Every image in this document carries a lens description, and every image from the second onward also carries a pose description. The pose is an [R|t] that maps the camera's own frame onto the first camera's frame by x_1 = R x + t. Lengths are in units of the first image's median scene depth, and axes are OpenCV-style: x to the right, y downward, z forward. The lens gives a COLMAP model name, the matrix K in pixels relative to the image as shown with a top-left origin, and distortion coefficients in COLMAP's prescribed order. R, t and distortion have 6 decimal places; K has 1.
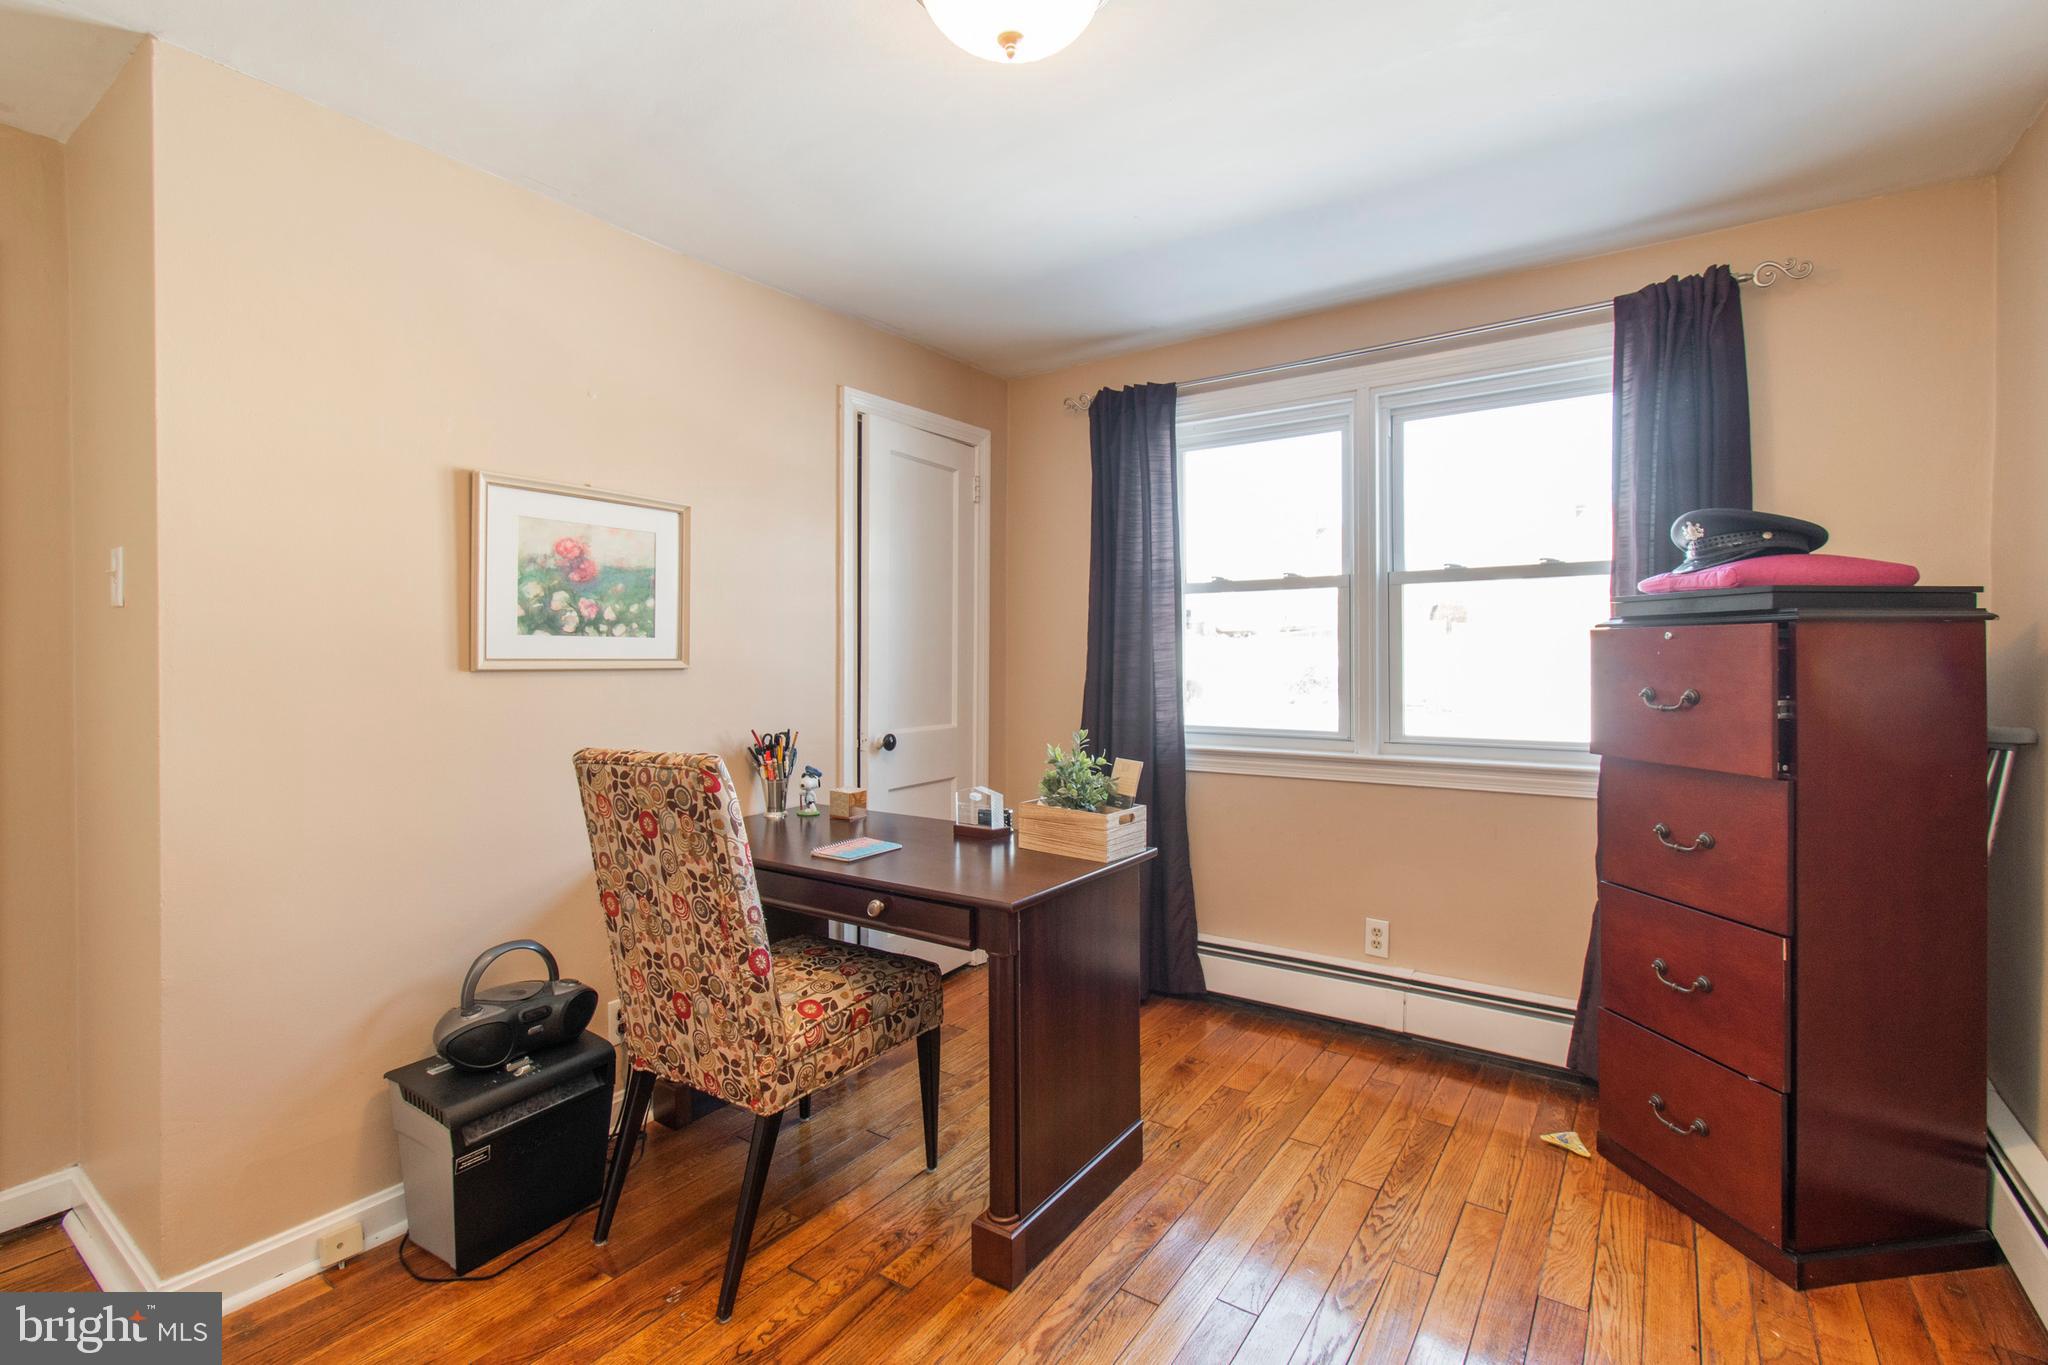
lens RADIAL K [[912.4, 0, 1026.1], [0, 912.4, 656.1], [0, 0, 1]] dist [-0.000890, -0.000337]
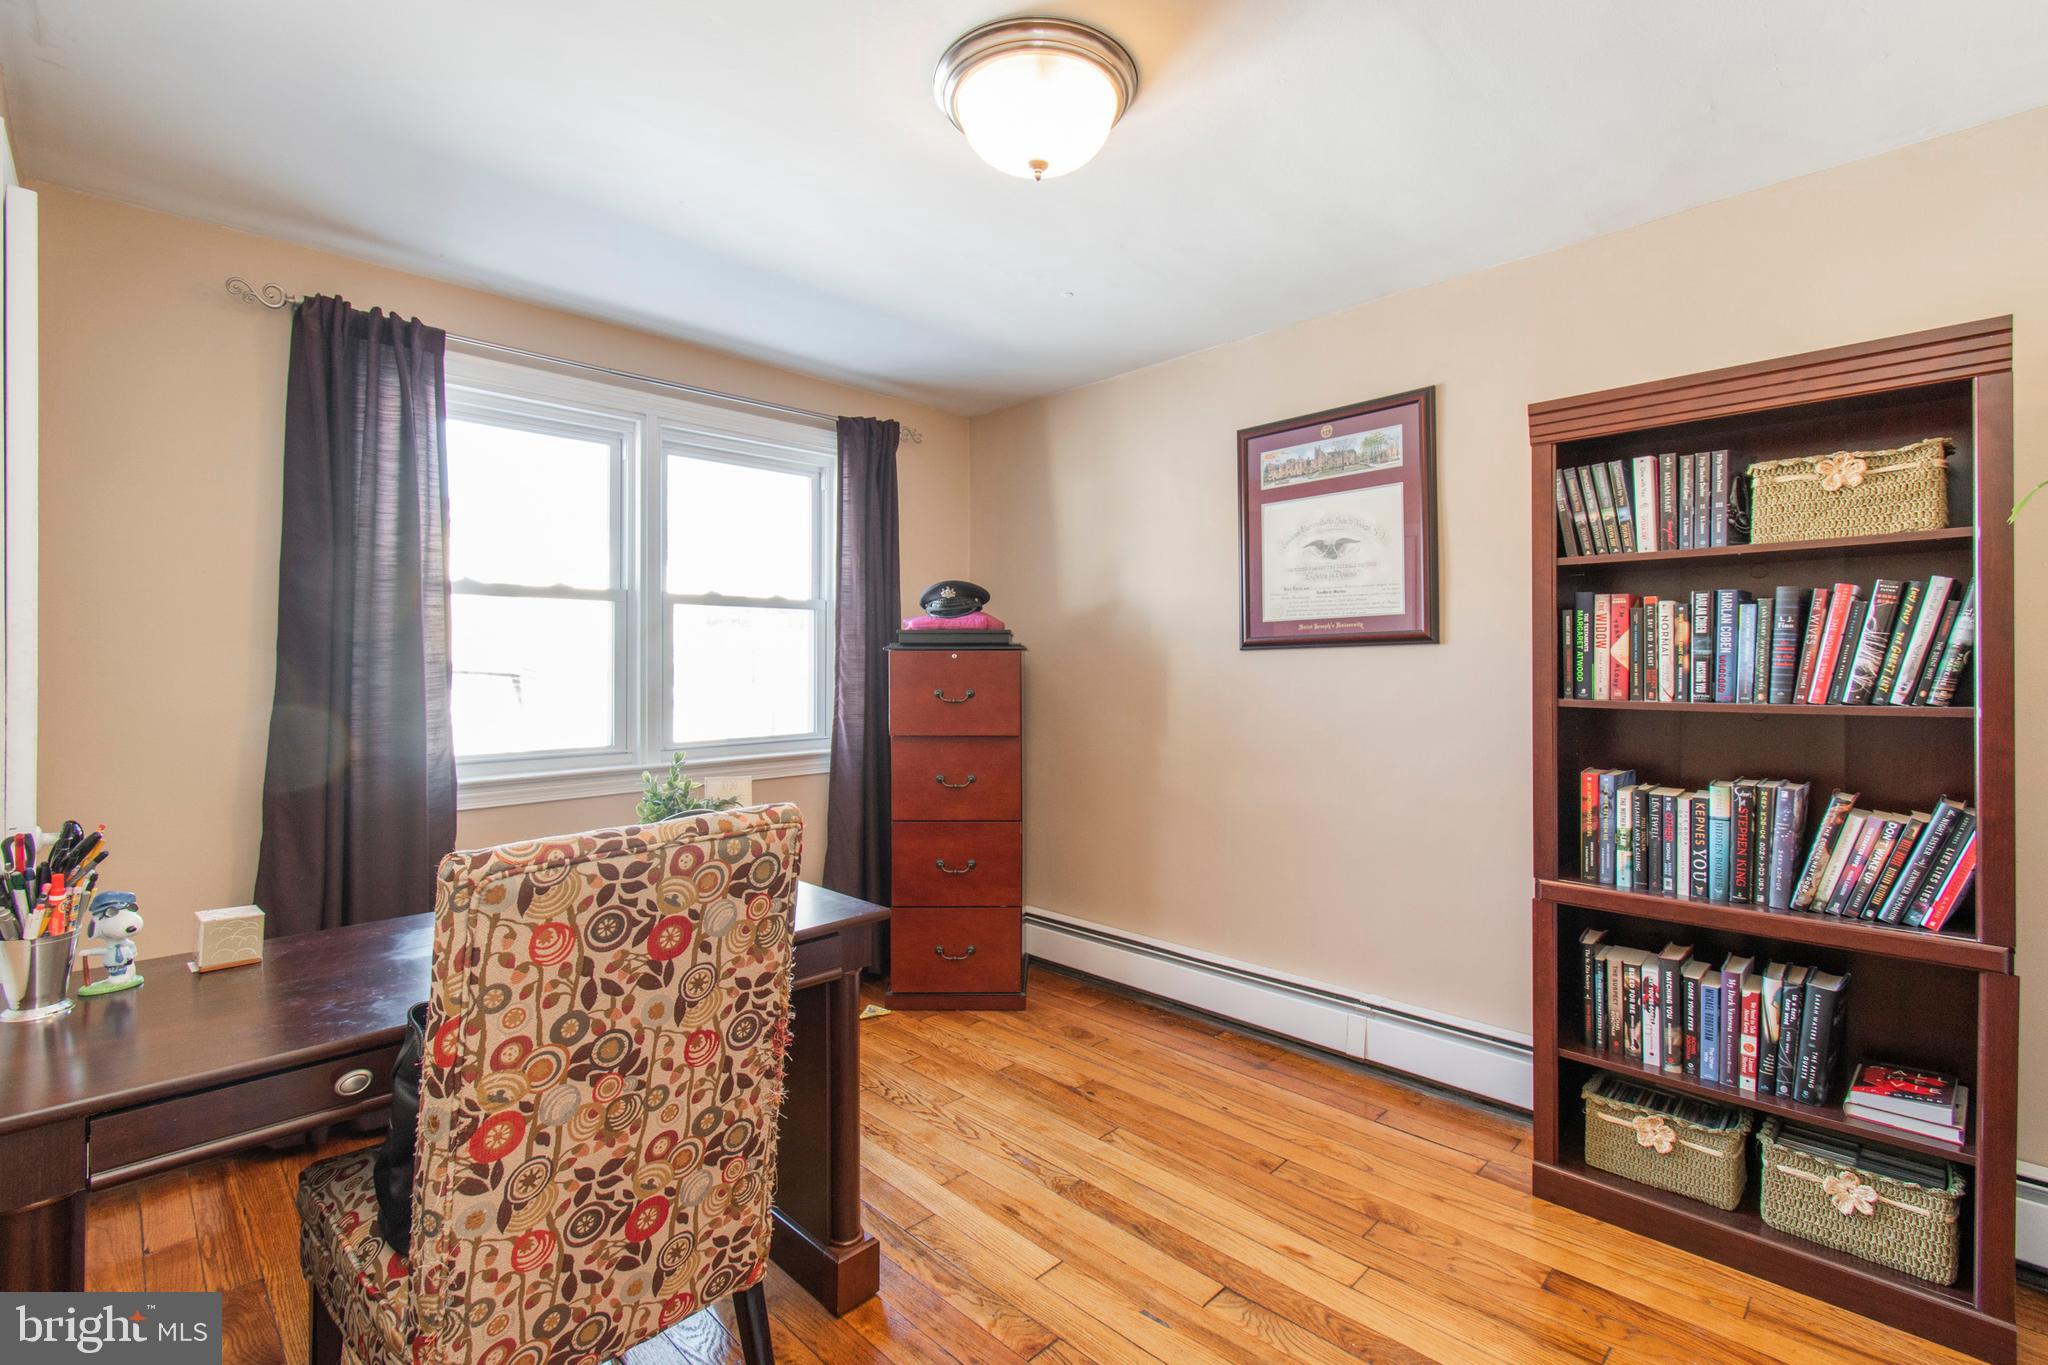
lens RADIAL K [[919.8, 0, 1033.1], [0, 919.8, 660.5], [0, 0, 1]] dist [-0.000996, -0.000269]
pose [[0.181454, 0.008199, 0.983365, -0.589826], [0.002840, 0.999957, -0.008861, -0.000434], [-0.983395, 0.004400, 0.181423, 0.377329]]
